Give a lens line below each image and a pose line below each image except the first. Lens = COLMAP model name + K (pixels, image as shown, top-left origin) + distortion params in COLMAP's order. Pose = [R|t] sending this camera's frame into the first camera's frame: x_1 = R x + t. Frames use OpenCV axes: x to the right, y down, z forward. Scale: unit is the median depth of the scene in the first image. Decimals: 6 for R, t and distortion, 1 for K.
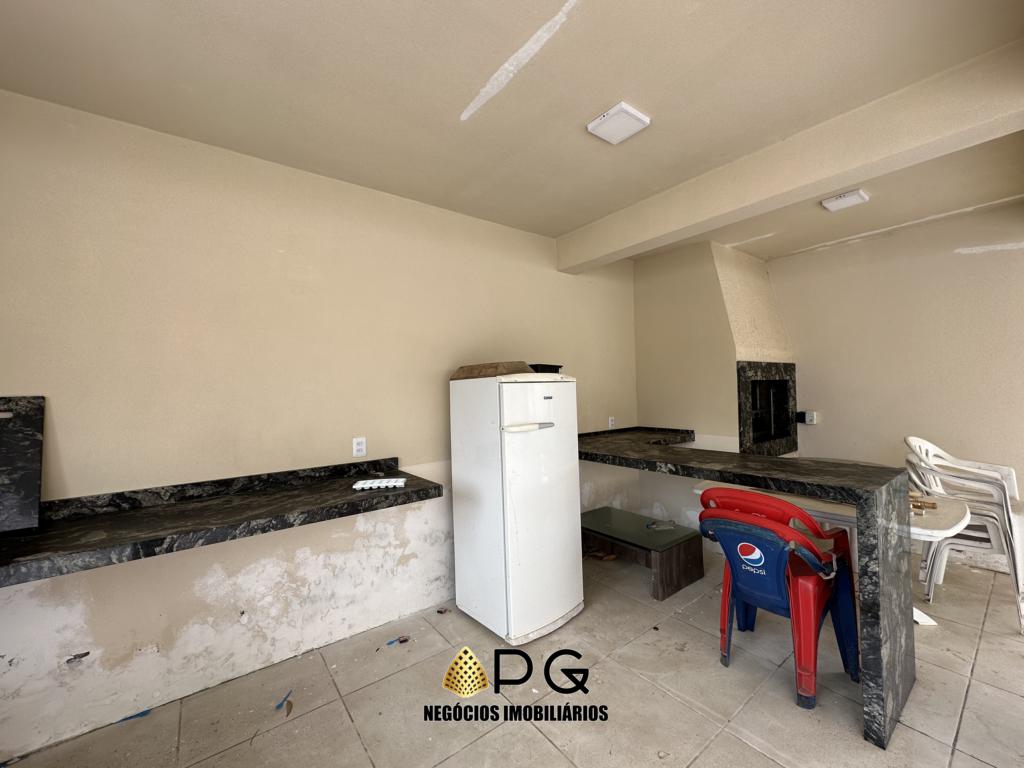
lens RADIAL K [[409.1, 0, 511.2], [0, 409.1, 384.0], [0, 0, 1]] dist [0.000716, -0.000197]
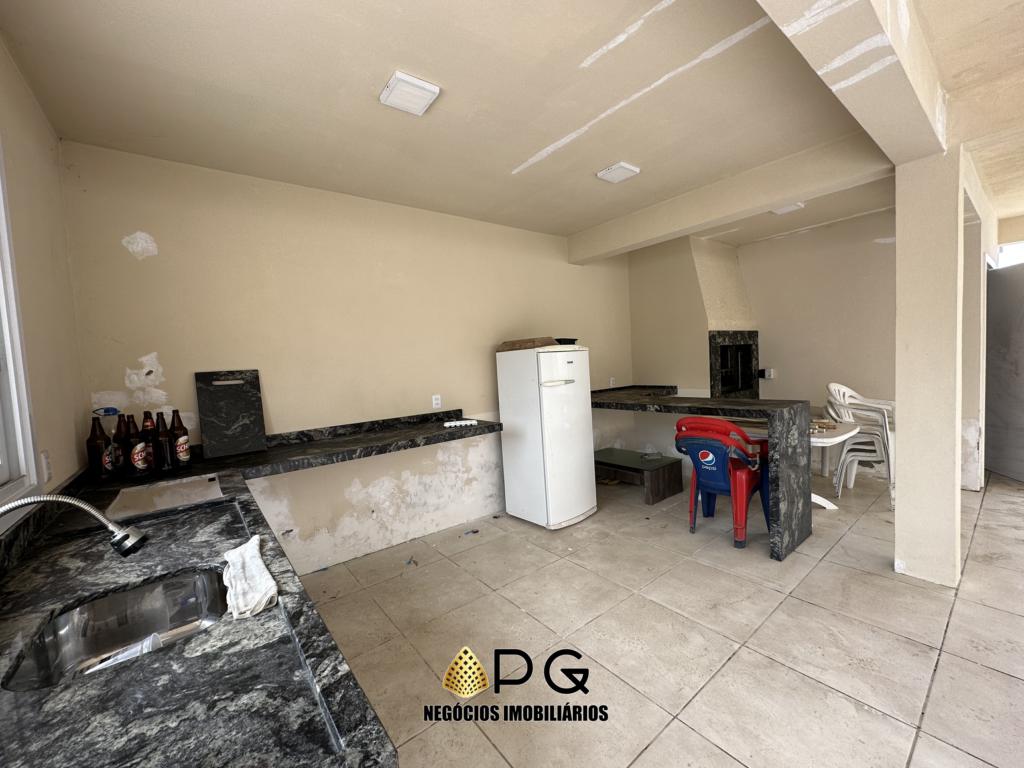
lens RADIAL K [[409.1, 0, 512.8], [0, 409.1, 383.9], [0, 0, 1]] dist [0.000716, -0.000197]
pose [[0.999377, -0.032036, 0.014829, -0.135246], [0.030968, 0.997247, 0.067382, 0.006925], [-0.016947, -0.066880, 0.997617, -0.423244]]
